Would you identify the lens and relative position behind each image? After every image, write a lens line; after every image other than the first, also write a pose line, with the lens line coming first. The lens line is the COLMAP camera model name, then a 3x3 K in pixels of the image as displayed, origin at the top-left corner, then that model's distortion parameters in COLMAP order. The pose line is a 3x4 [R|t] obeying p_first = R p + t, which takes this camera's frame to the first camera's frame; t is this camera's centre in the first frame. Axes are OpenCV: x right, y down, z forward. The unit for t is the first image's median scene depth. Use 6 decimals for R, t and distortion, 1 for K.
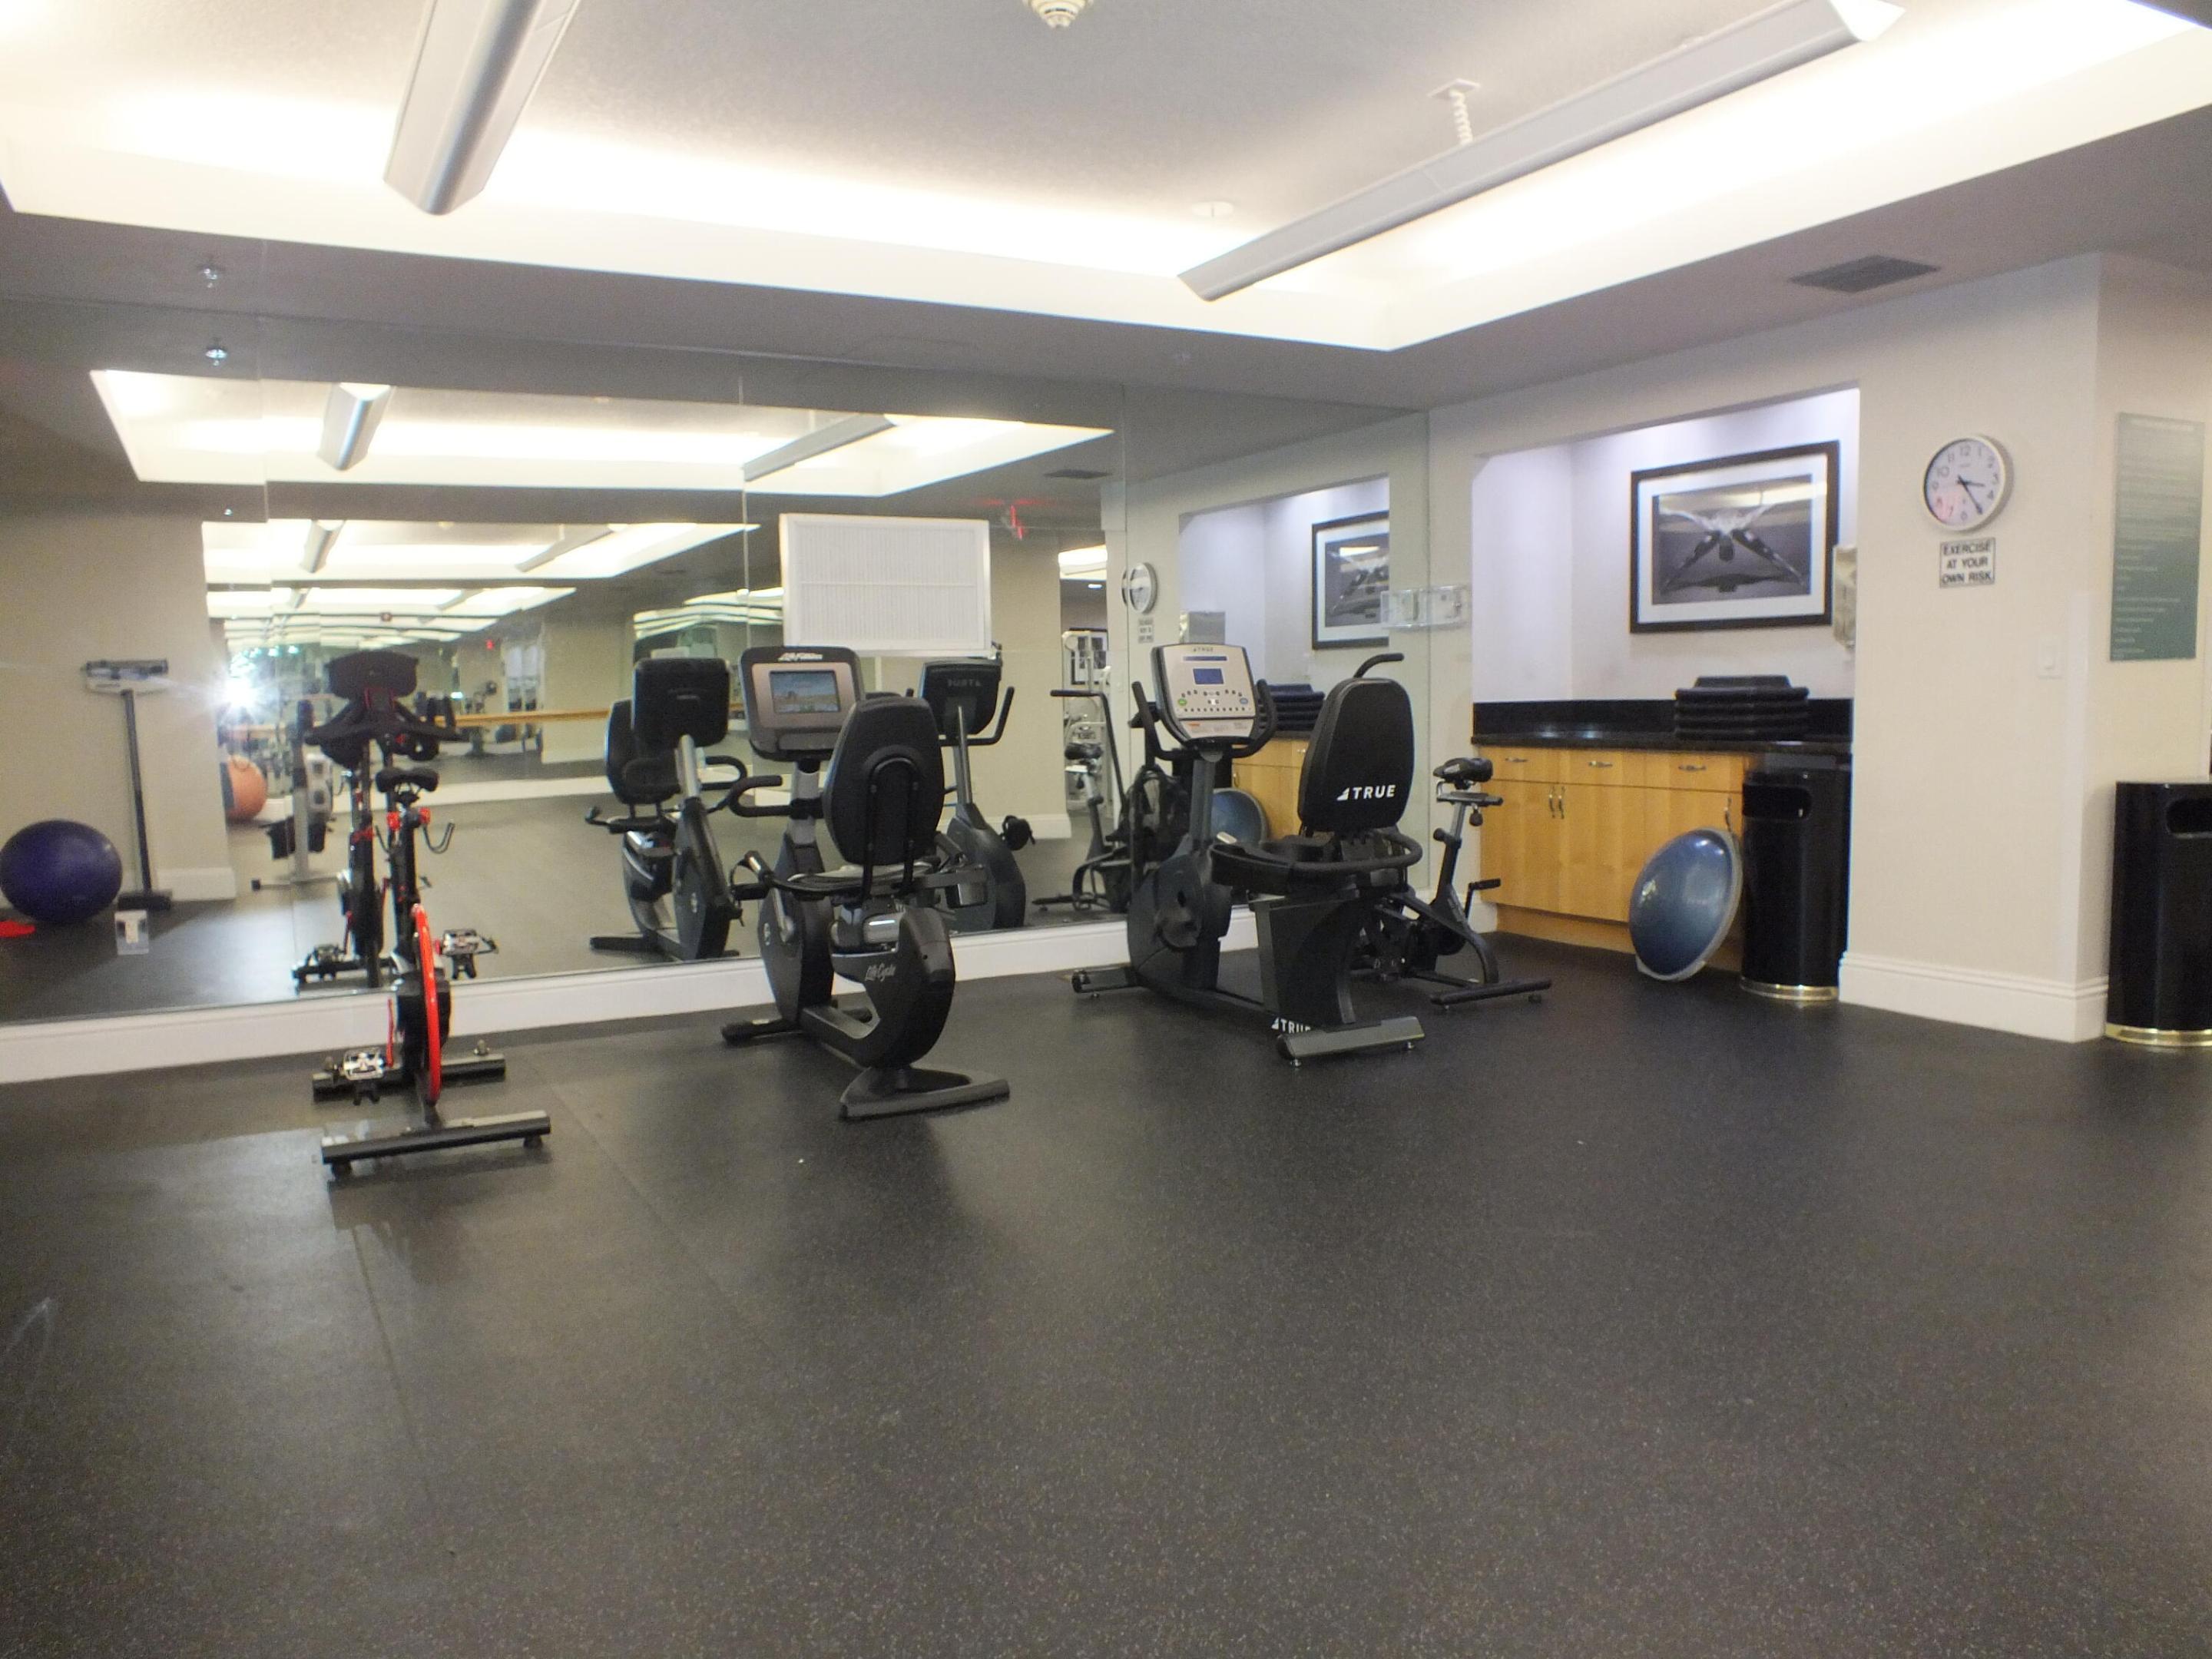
lens RADIAL K [[1651.2, 0, 1102.2], [0, 1651.2, 837.4], [0, 0, 1]] dist [0.002952, -0.000370]
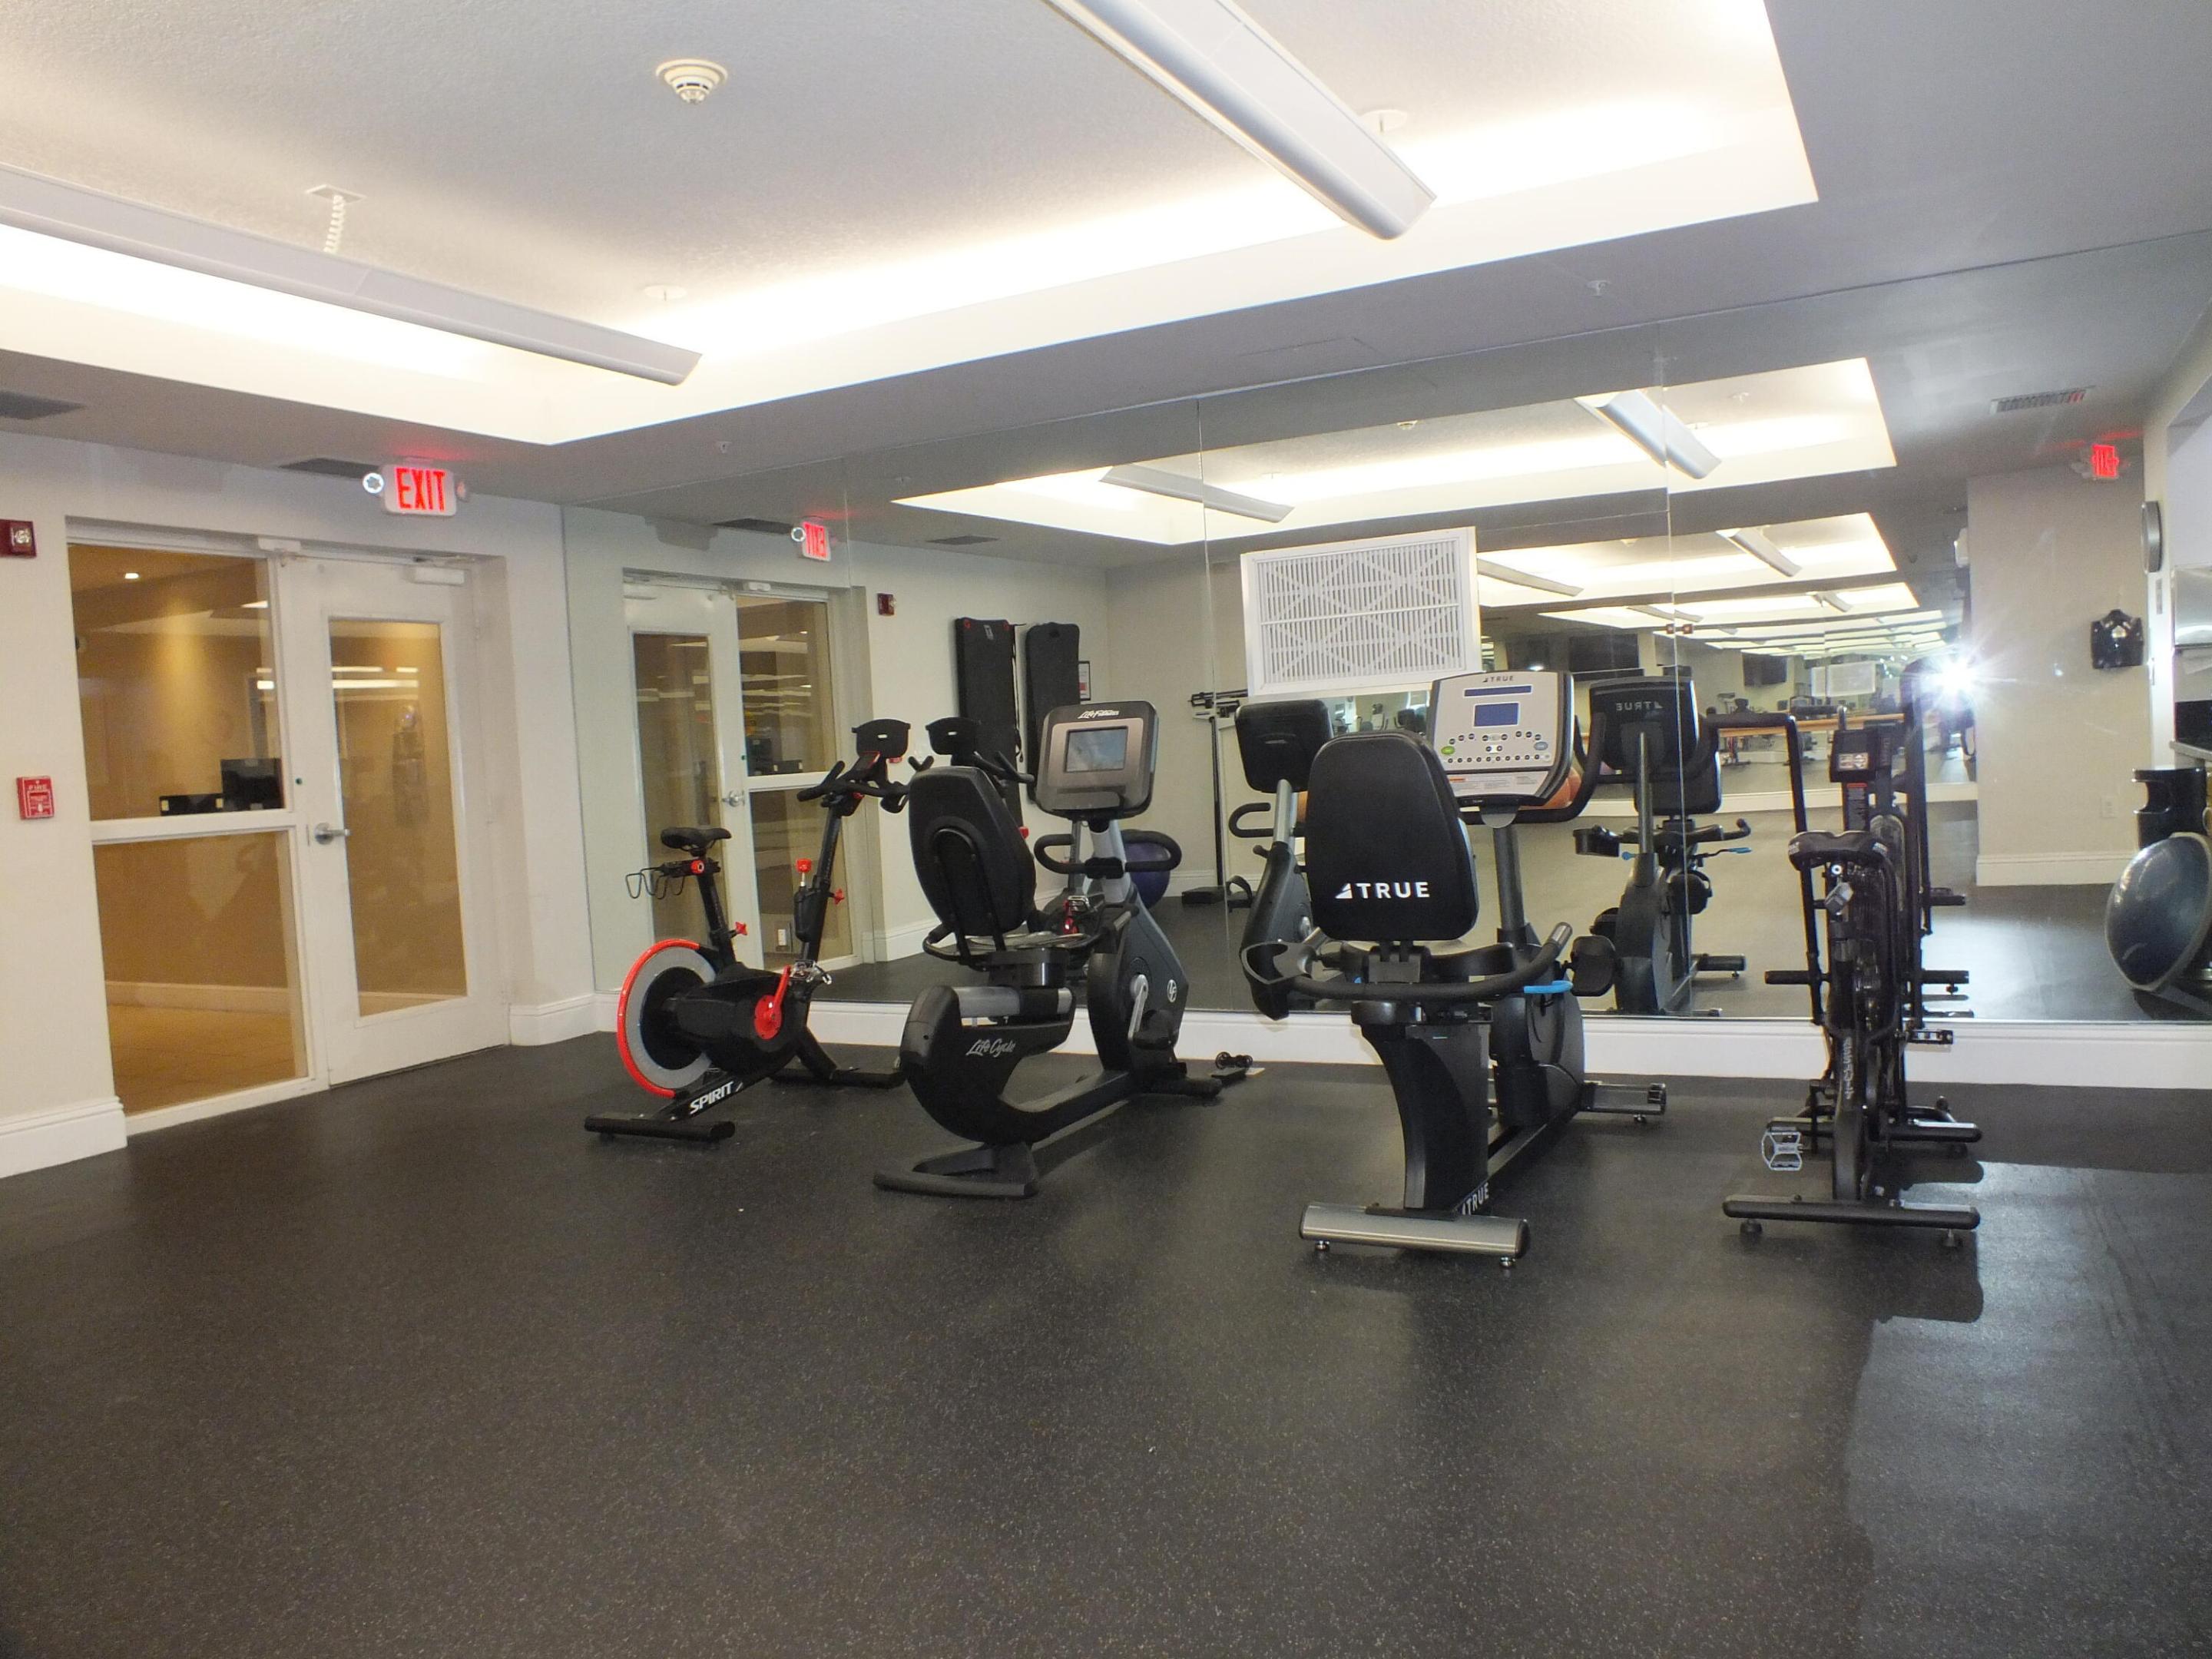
lens RADIAL K [[1651.2, 0, 1100.4], [0, 1651.2, 820.5], [0, 0, 1]] dist [0.002952, -0.000370]
pose [[0.569222, 0.019576, -0.821951, 0.608138], [-0.020904, 0.999738, 0.009334, -0.055311], [0.821918, 0.011869, 0.569482, 0.447462]]
